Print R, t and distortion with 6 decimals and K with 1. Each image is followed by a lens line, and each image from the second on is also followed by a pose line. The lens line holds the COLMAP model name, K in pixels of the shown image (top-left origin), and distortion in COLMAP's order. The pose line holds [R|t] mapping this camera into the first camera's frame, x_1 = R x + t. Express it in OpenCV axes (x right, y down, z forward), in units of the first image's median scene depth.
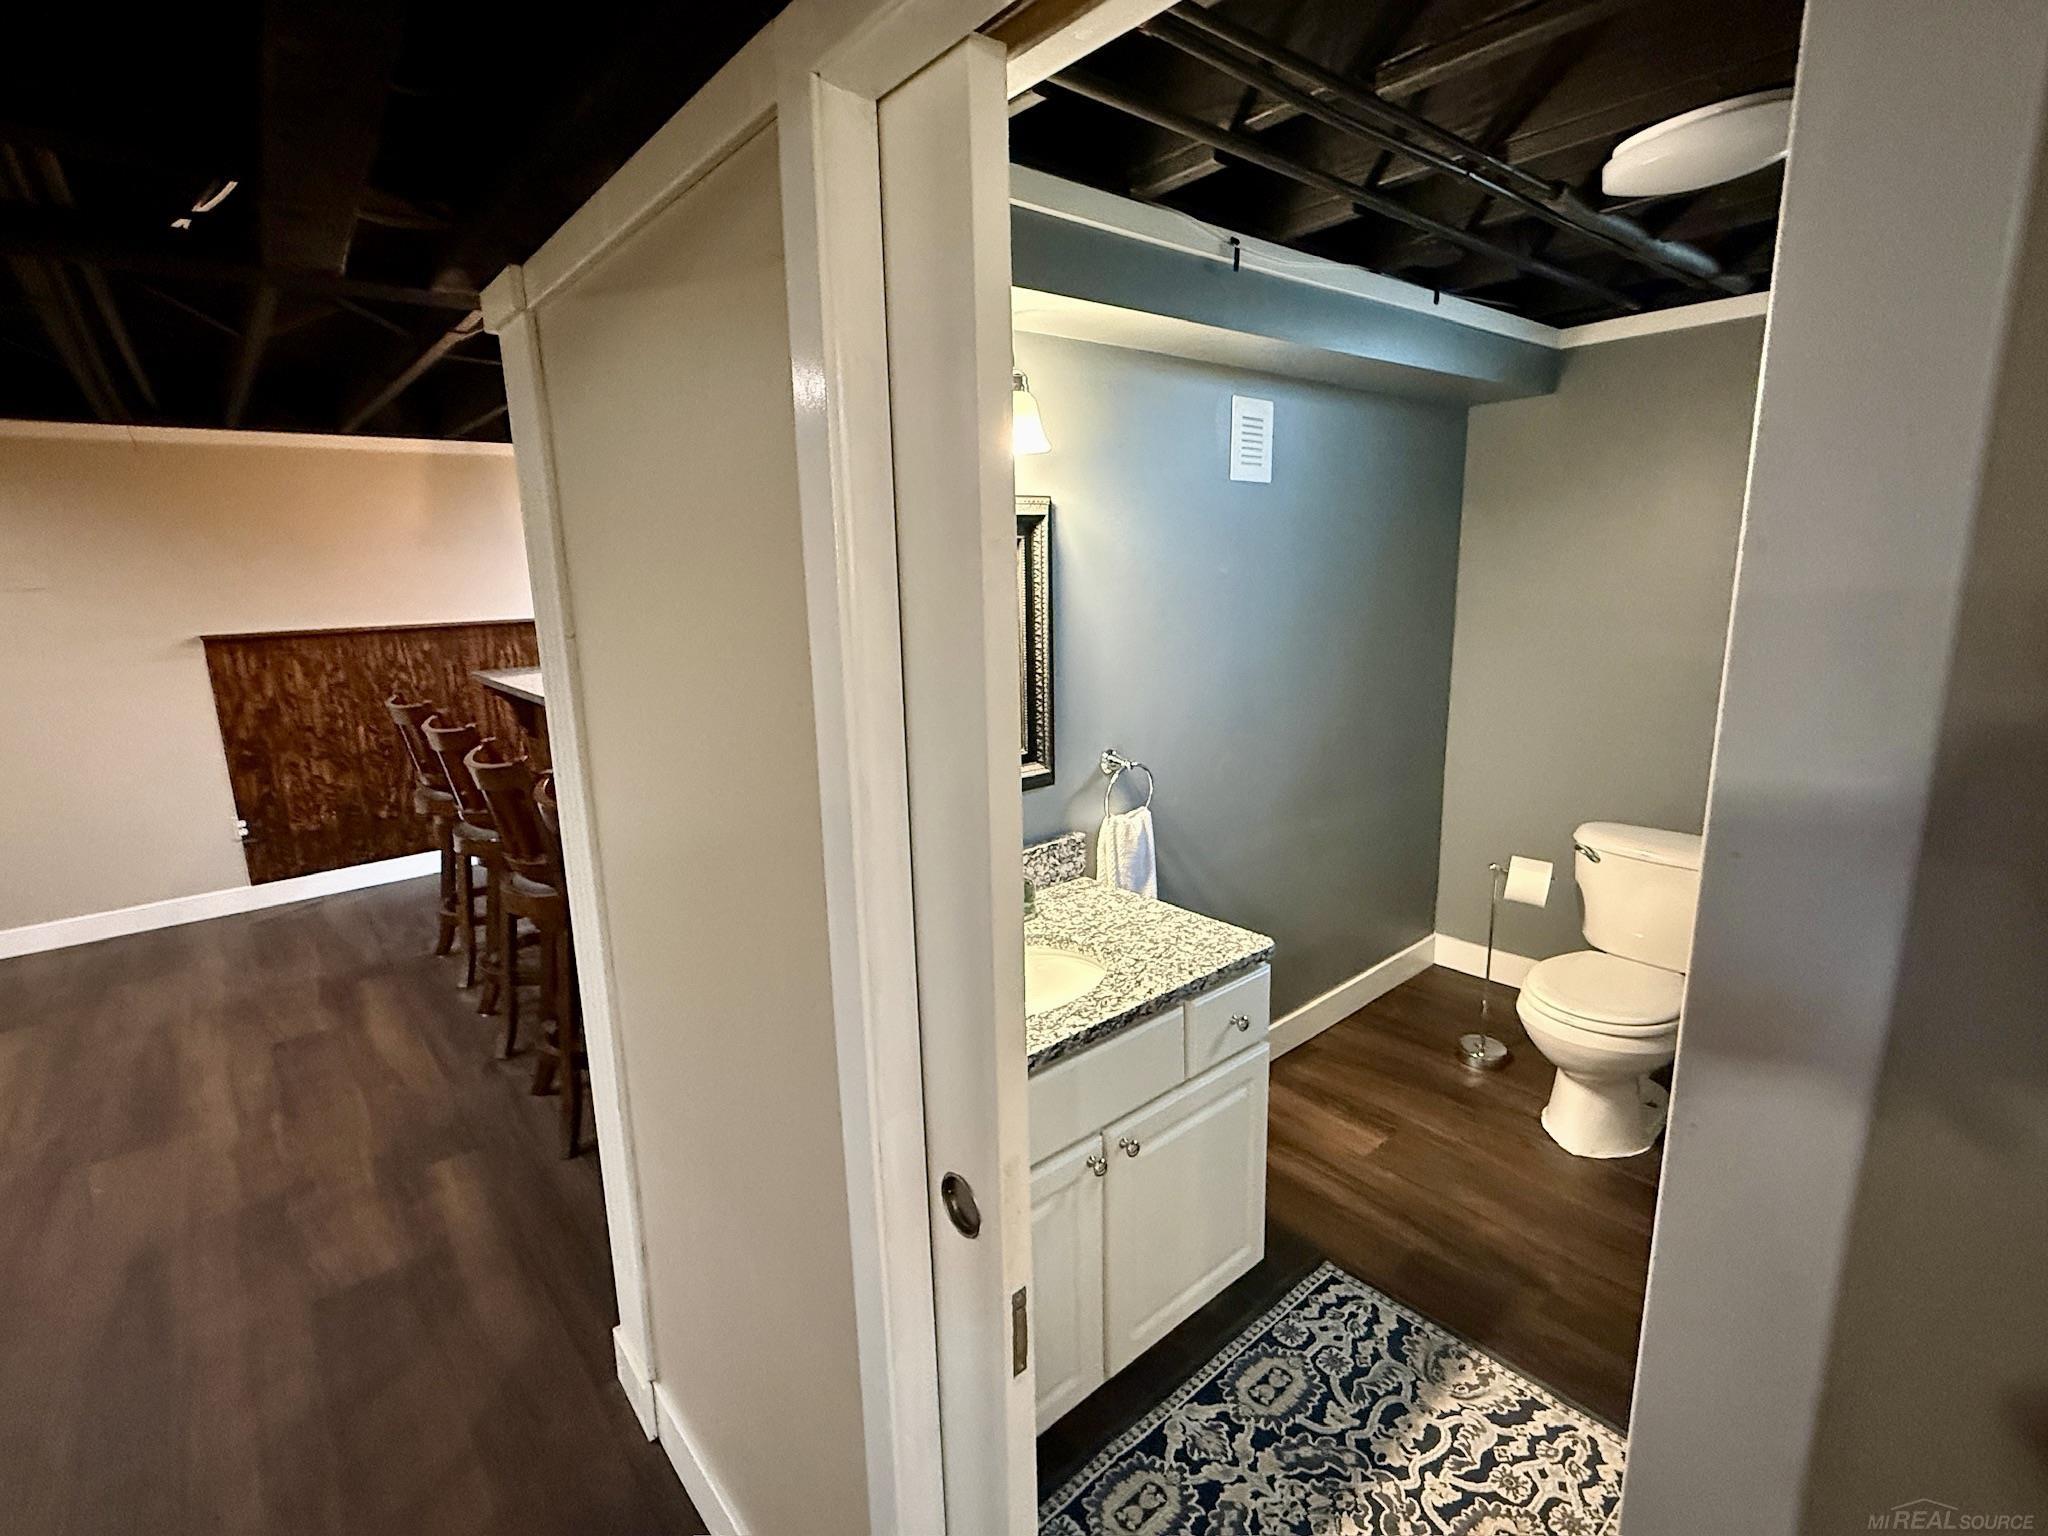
lens RADIAL K [[957.7, 0, 1019.3], [0, 957.7, 758.7], [0, 0, 1]] dist [-0.000664, -0.001171]
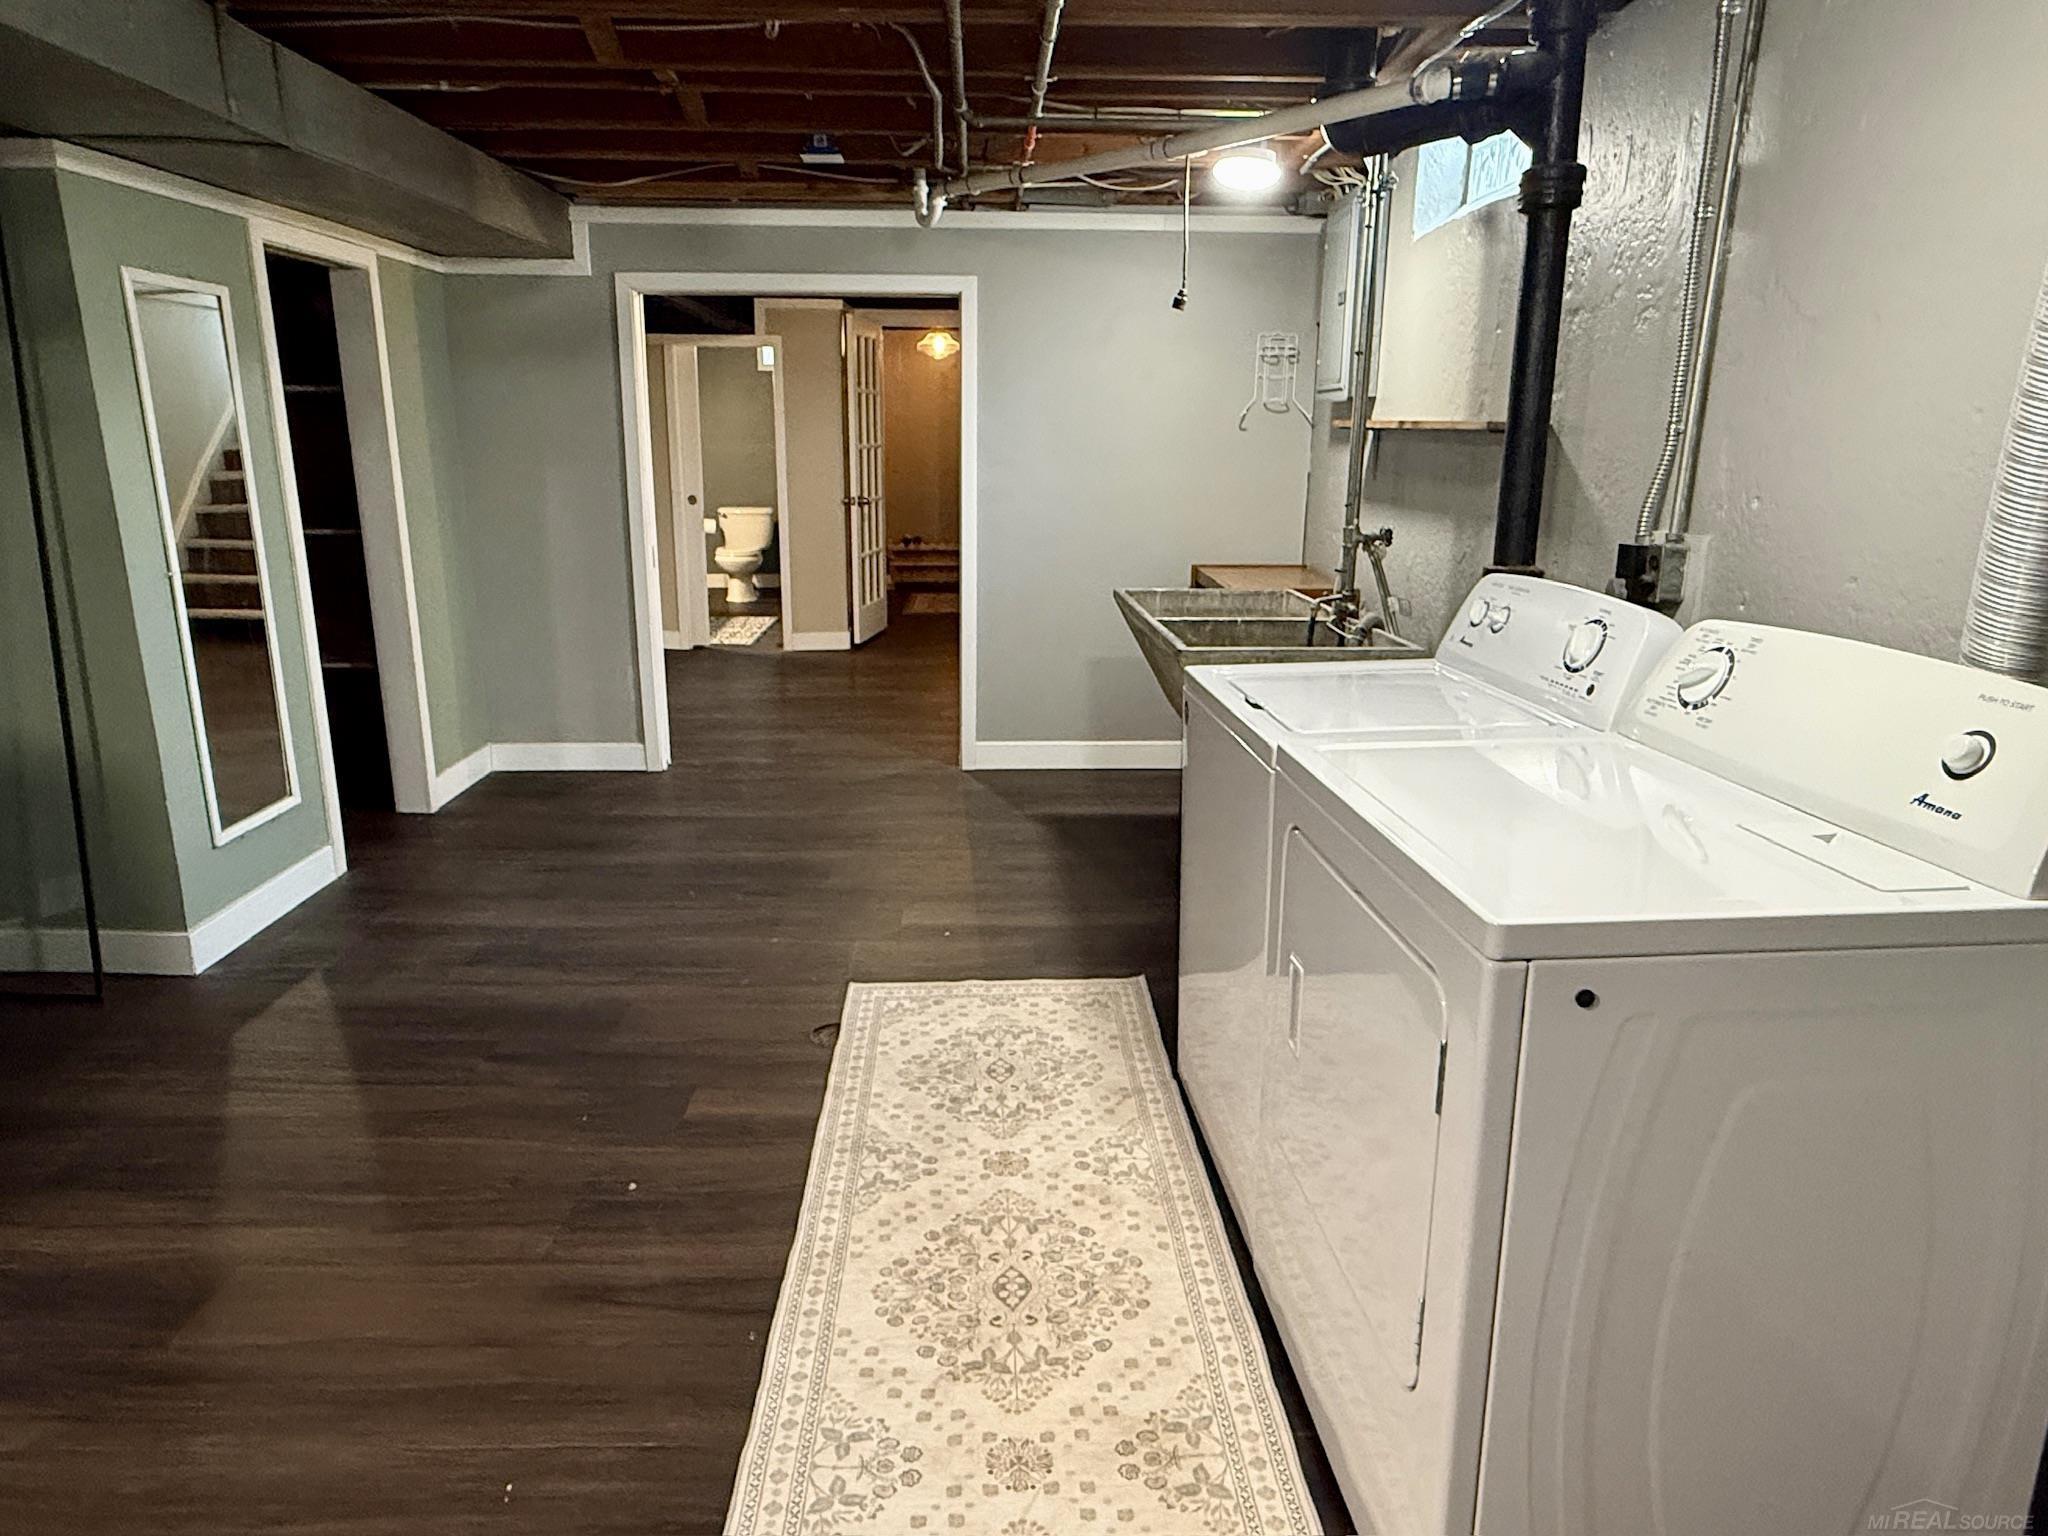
lens RADIAL K [[1227.3, 0, 1020.9], [0, 1227.3, 765.3], [0, 0, 1]] dist [-0.007754, 0.001282]
pose [[0.620137, -0.173676, 0.765027, -2.392261], [0.134175, 0.984298, 0.114691, 0.697358], [-0.772934, 0.031523, 0.633703, -2.676791]]
